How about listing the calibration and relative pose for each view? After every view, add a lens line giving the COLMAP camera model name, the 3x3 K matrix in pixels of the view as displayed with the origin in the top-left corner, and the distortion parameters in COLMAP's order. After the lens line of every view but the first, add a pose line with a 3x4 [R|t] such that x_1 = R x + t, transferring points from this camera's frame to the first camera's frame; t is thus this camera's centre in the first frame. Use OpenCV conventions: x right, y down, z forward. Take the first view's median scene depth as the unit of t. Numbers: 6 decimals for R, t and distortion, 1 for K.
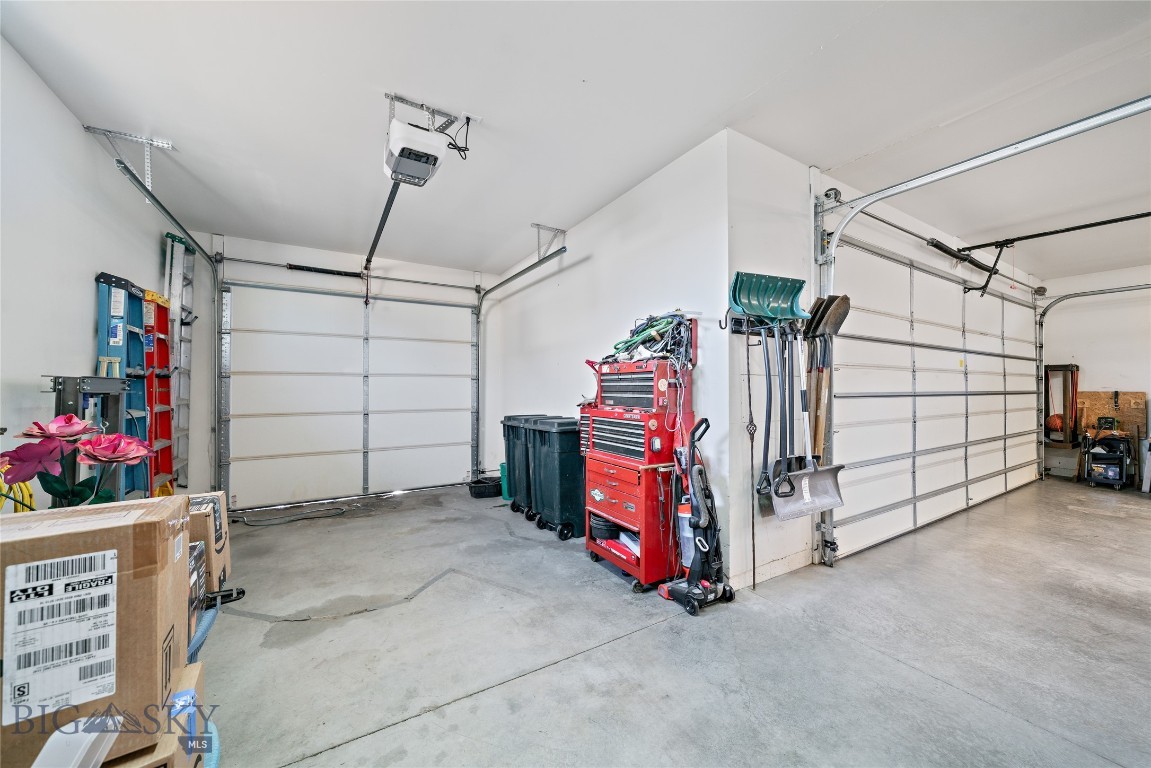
lens RADIAL K [[425.3, 0, 576.6], [0, 425.3, 388.7], [0, 0, 1]] dist [-0.001155, -0.000182]
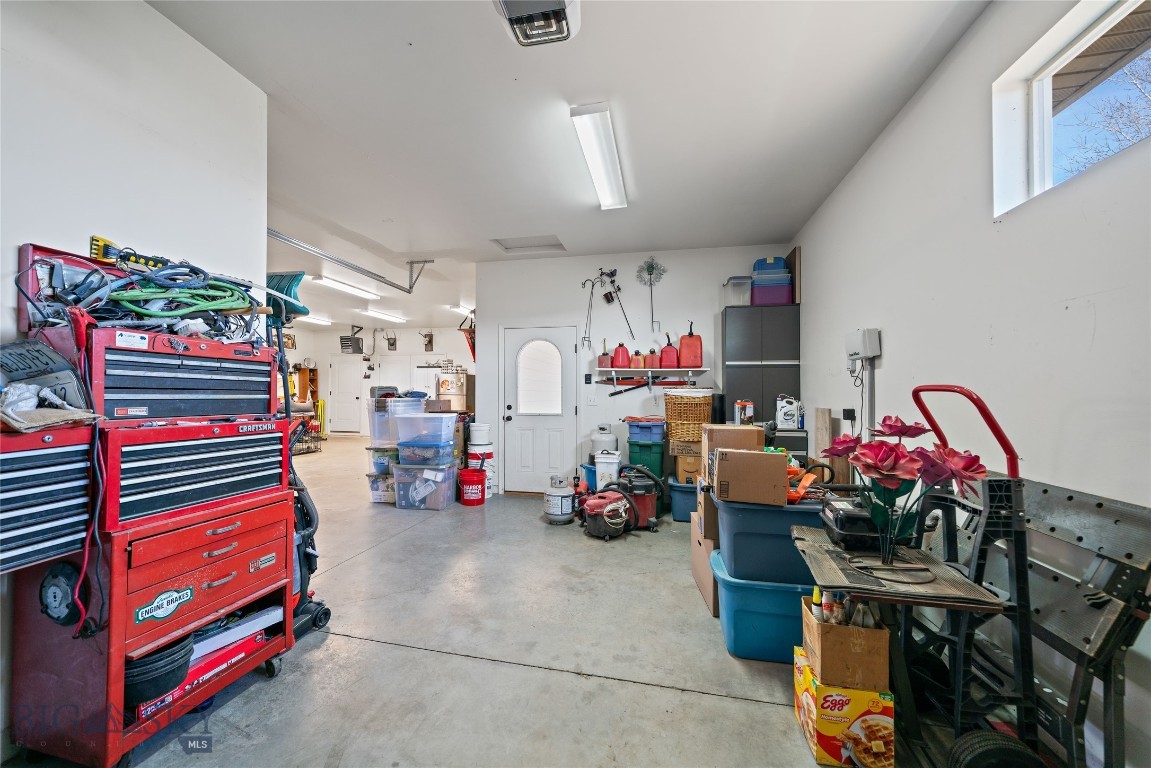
lens RADIAL K [[425.3, 0, 570.0], [0, 425.3, 389.8], [0, 0, 1]] dist [-0.001155, -0.000182]
pose [[-0.726128, 0.006592, 0.687528, -0.663072], [-0.003032, 0.999914, -0.012789, 0.013296], [-0.687553, -0.011371, -0.726045, 1.119816]]
